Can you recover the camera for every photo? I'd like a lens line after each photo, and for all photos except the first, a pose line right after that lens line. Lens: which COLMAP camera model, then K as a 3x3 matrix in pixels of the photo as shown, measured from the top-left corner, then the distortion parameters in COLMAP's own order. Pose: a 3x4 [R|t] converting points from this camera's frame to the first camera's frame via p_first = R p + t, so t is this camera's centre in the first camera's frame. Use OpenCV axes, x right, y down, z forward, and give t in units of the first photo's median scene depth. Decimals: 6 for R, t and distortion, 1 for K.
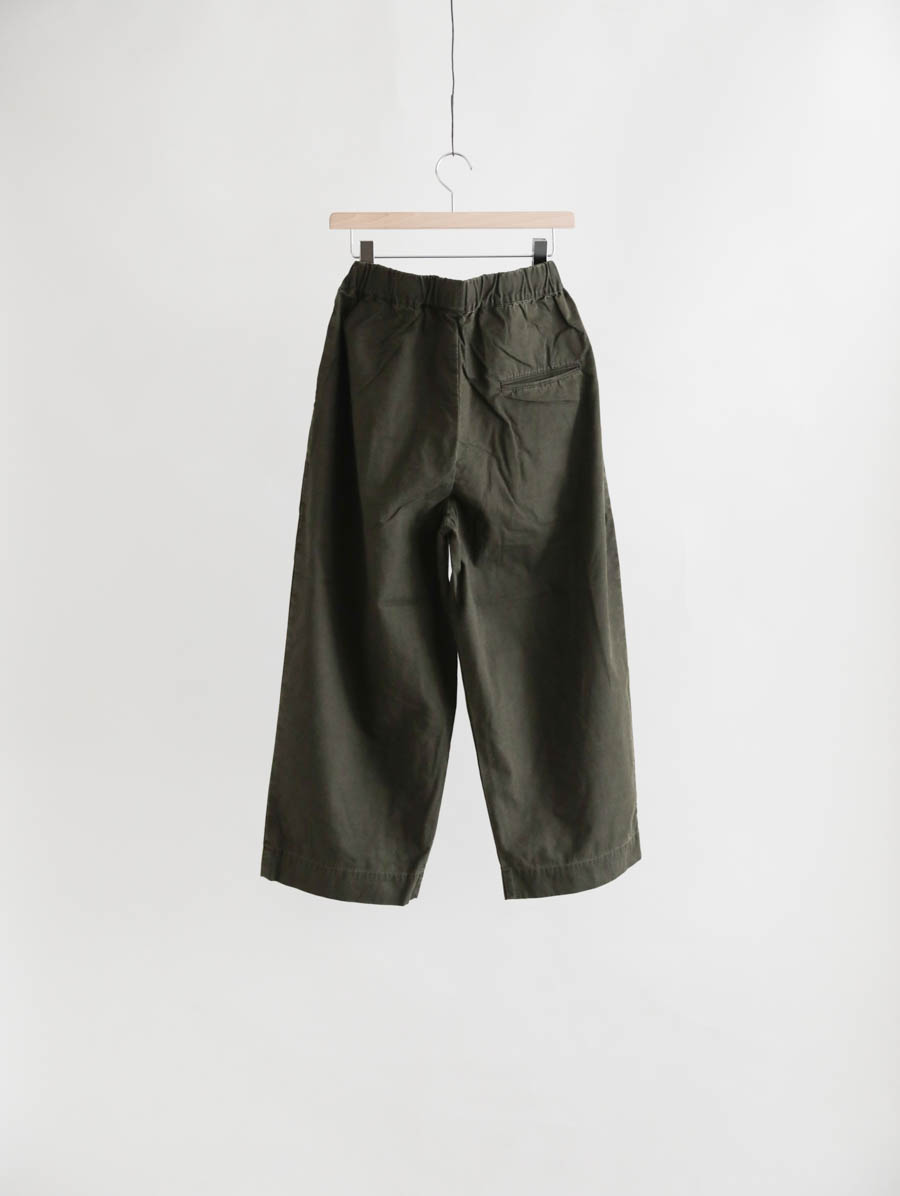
lens RADIAL K [[1693.1, 0, 450.0], [0, 1693.1, 598.0], [0, 0, 1]] dist [0.028584, 0.043347]
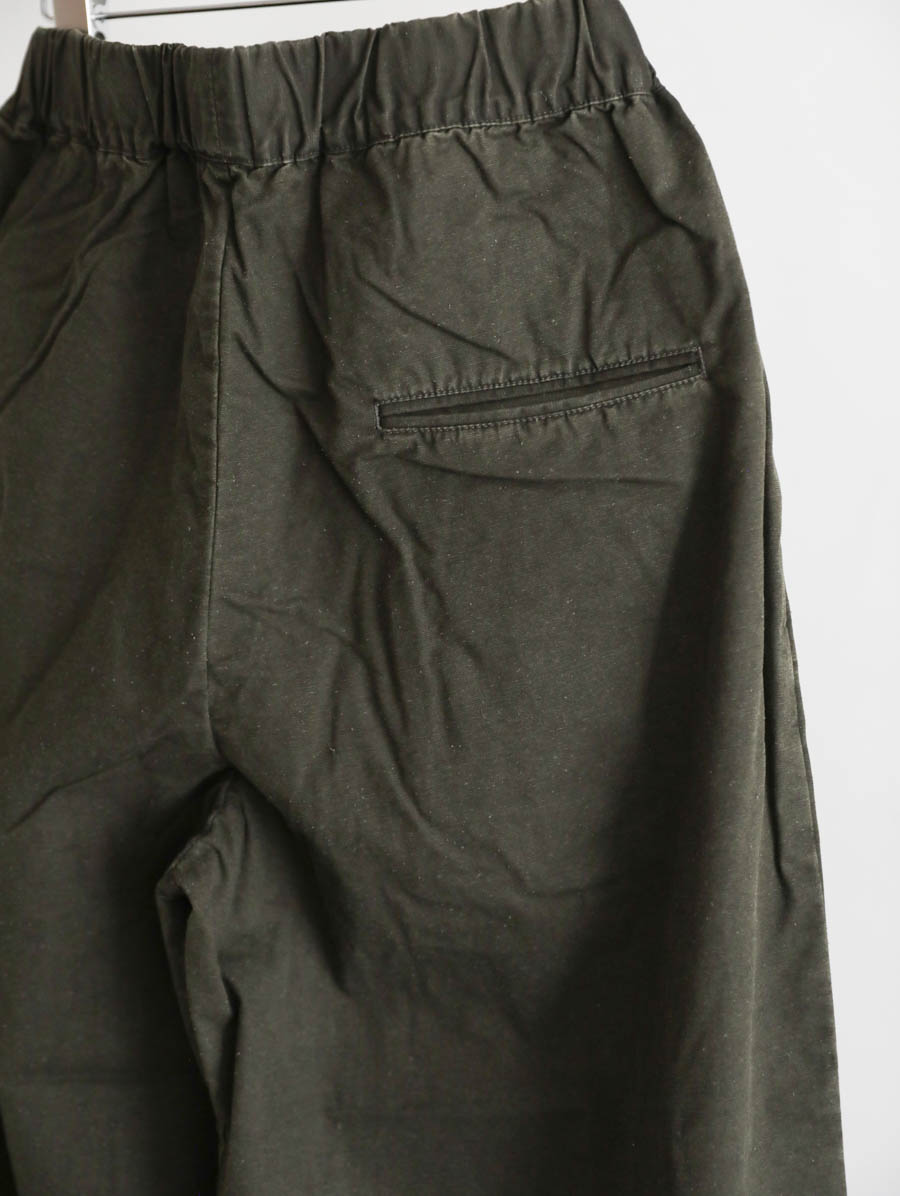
lens RADIAL K [[1693.1, 0, 450.0], [0, 1693.1, 598.0], [0, 0, 1]] dist [0.028584, 0.043347]
pose [[0.872630, 0.079169, -0.481923, 0.182515], [-0.102101, 0.994542, -0.021497, -0.088838], [0.477590, 0.067964, 0.875950, 0.747687]]
